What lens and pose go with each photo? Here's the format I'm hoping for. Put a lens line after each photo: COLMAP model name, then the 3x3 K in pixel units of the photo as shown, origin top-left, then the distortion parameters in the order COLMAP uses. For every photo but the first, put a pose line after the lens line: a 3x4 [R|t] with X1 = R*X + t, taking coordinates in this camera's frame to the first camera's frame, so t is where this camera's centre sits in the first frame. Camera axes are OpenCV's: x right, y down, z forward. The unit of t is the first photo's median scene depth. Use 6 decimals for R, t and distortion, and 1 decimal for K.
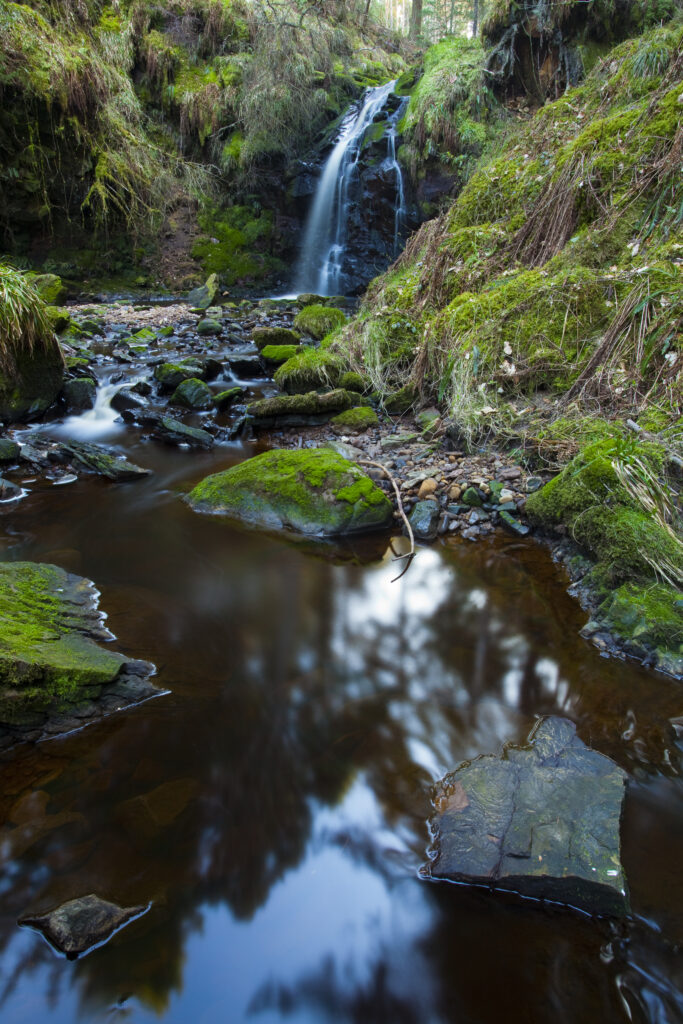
lens RADIAL K [[641.2, 0, 336.8], [0, 641.2, 513.2], [0, 0, 1]] dist [-0.054681, 0.036309]
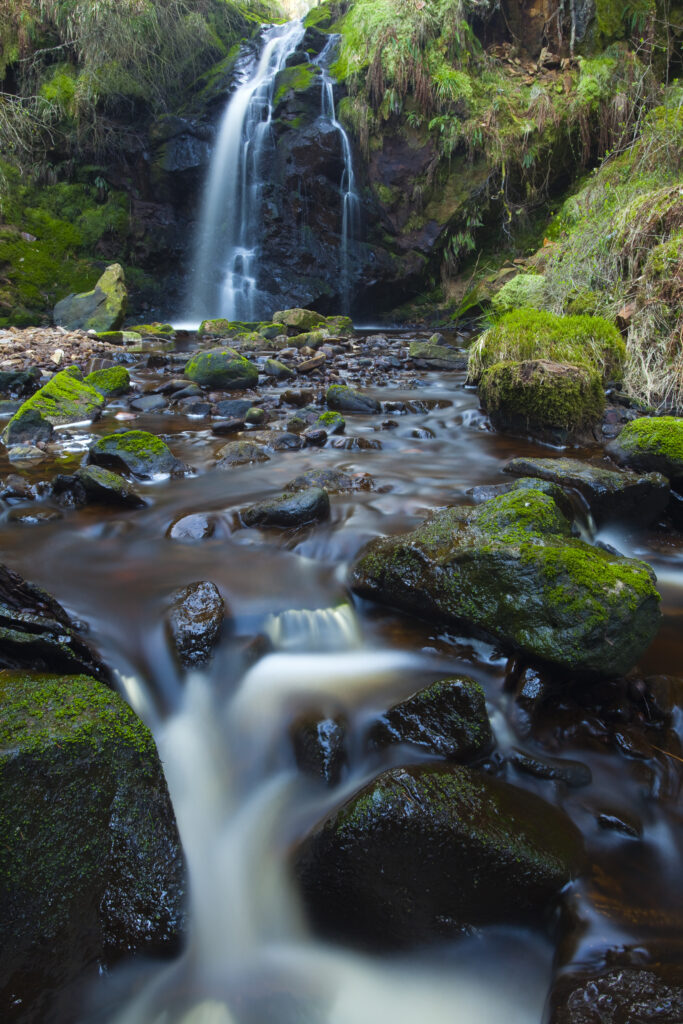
lens RADIAL K [[791.4, 0, 343.9], [0, 791.4, 509.5], [0, 0, 1]] dist [-0.034153, 0.054400]
pose [[0.963438, -0.055850, 0.262046, -0.125141], [0.086744, 0.990377, -0.107841, -0.075291], [-0.253501, 0.126629, 0.959011, 0.267965]]
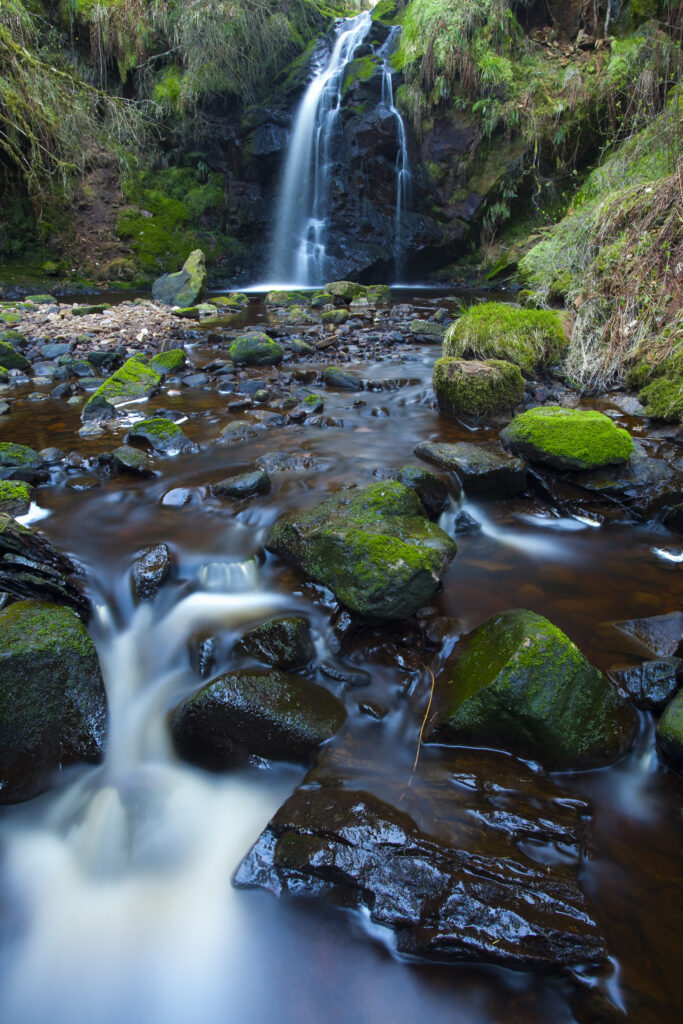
lens RADIAL K [[641.2, 0, 338.9], [0, 641.2, 513.2], [0, 0, 1]] dist [-0.054681, 0.036309]
pose [[0.987956, -0.060145, 0.142565, -0.104452], [0.058226, 0.998148, 0.017603, -0.082830], [-0.143360, -0.009090, 0.989629, 0.244199]]
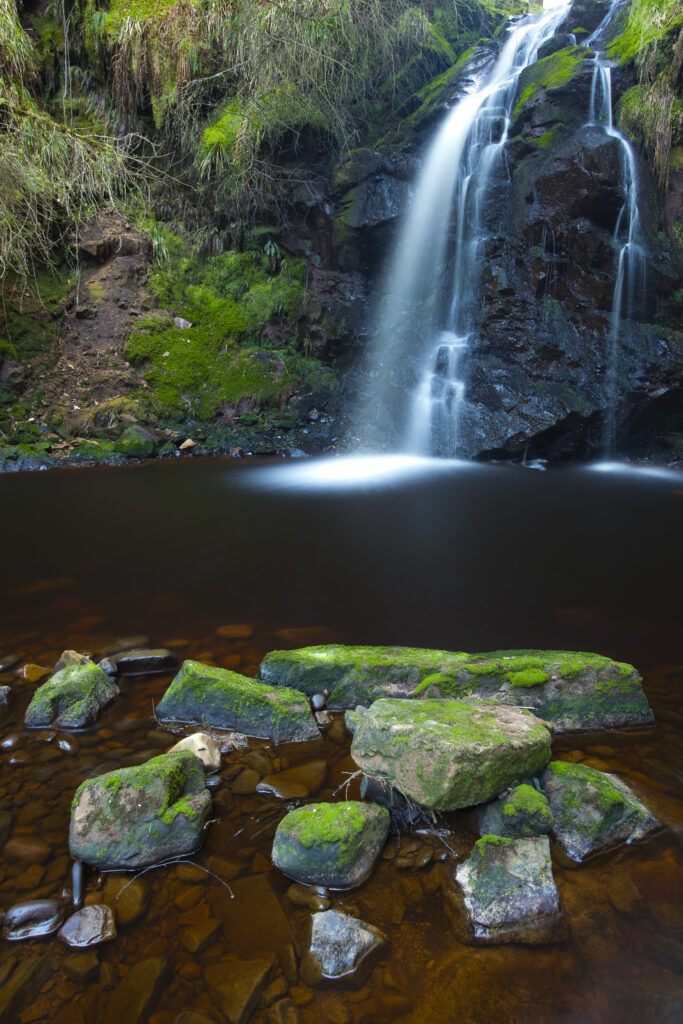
lens RADIAL K [[699.6, 0, 333.4], [0, 699.6, 503.6], [0, 0, 1]] dist [-0.044116, 0.045648]
pose [[0.996127, 0.015852, -0.086487, -0.037191], [-0.027662, 0.990169, -0.137117, -0.251434], [0.083463, 0.138978, 0.986772, 0.568669]]
